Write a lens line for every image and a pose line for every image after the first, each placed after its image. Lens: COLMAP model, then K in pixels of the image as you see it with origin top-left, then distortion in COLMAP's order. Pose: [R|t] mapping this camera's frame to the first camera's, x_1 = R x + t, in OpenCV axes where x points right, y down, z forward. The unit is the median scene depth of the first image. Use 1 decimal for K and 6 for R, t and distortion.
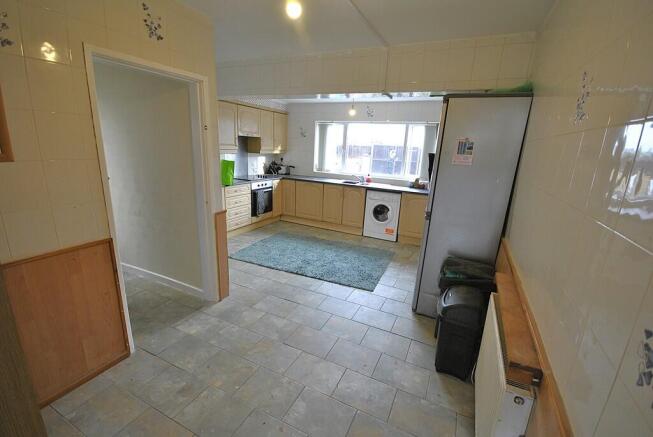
lens RADIAL K [[287.6, 0, 329.6], [0, 287.6, 218.6], [0, 0, 1]] dist [-0.002323, -0.001157]
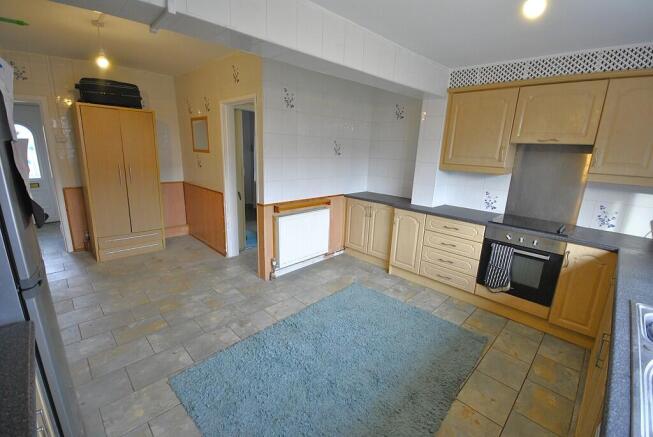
lens RADIAL K [[287.6, 0, 328.7], [0, 287.6, 220.1], [0, 0, 1]] dist [-0.002323, -0.001157]
pose [[-0.338312, 0.172637, -0.925063, 0.324288], [-0.281156, 0.919584, 0.274438, -0.189866], [0.898051, 0.352933, -0.262569, 0.817653]]
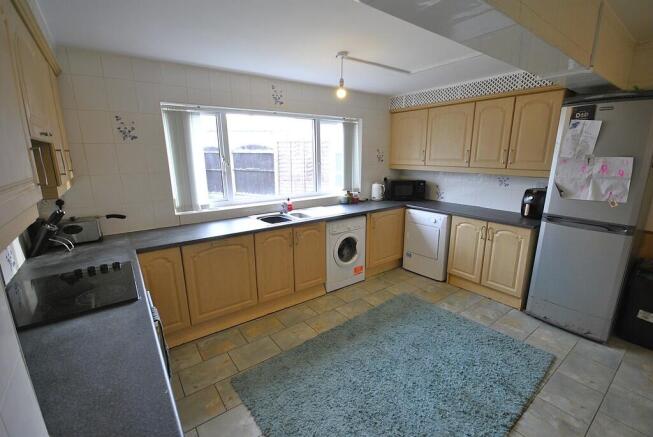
lens RADIAL K [[287.6, 0, 330.7], [0, 287.6, 219.8], [0, 0, 1]] dist [-0.002323, -0.001157]
pose [[0.466033, -0.250655, 0.848520, -0.382972], [0.246326, 0.957871, 0.147668, -0.189617], [-0.849786, 0.140194, 0.508142, 0.650149]]
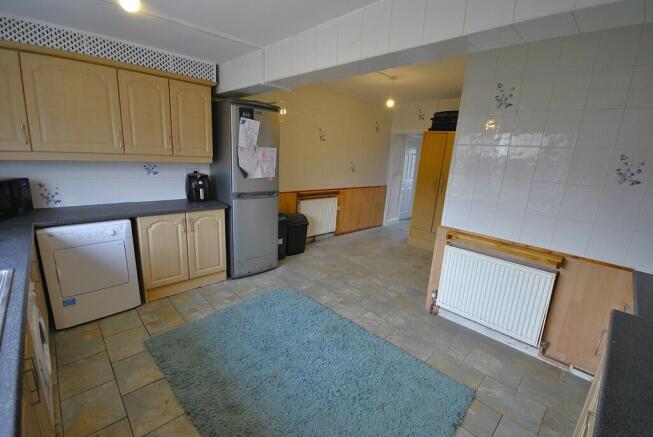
lens RADIAL K [[287.6, 0, 328.0], [0, 287.6, 219.3], [0, 0, 1]] dist [-0.002323, -0.001157]
pose [[-0.928898, -0.182322, 0.322348, -0.171697], [-0.011662, 0.884387, 0.466608, -0.269988], [-0.370153, 0.429672, -0.823632, 1.033855]]
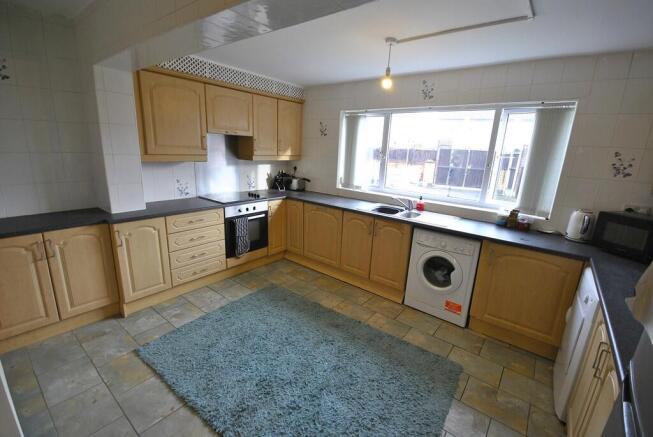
lens RADIAL K [[287.6, 0, 328.0], [0, 287.6, 220.5], [0, 0, 1]] dist [-0.002323, -0.001157]
pose [[0.975319, 0.051707, -0.214661, 0.083316], [-0.053400, 0.998571, -0.002091, -0.100102], [0.214246, 0.013503, 0.976686, 0.404231]]
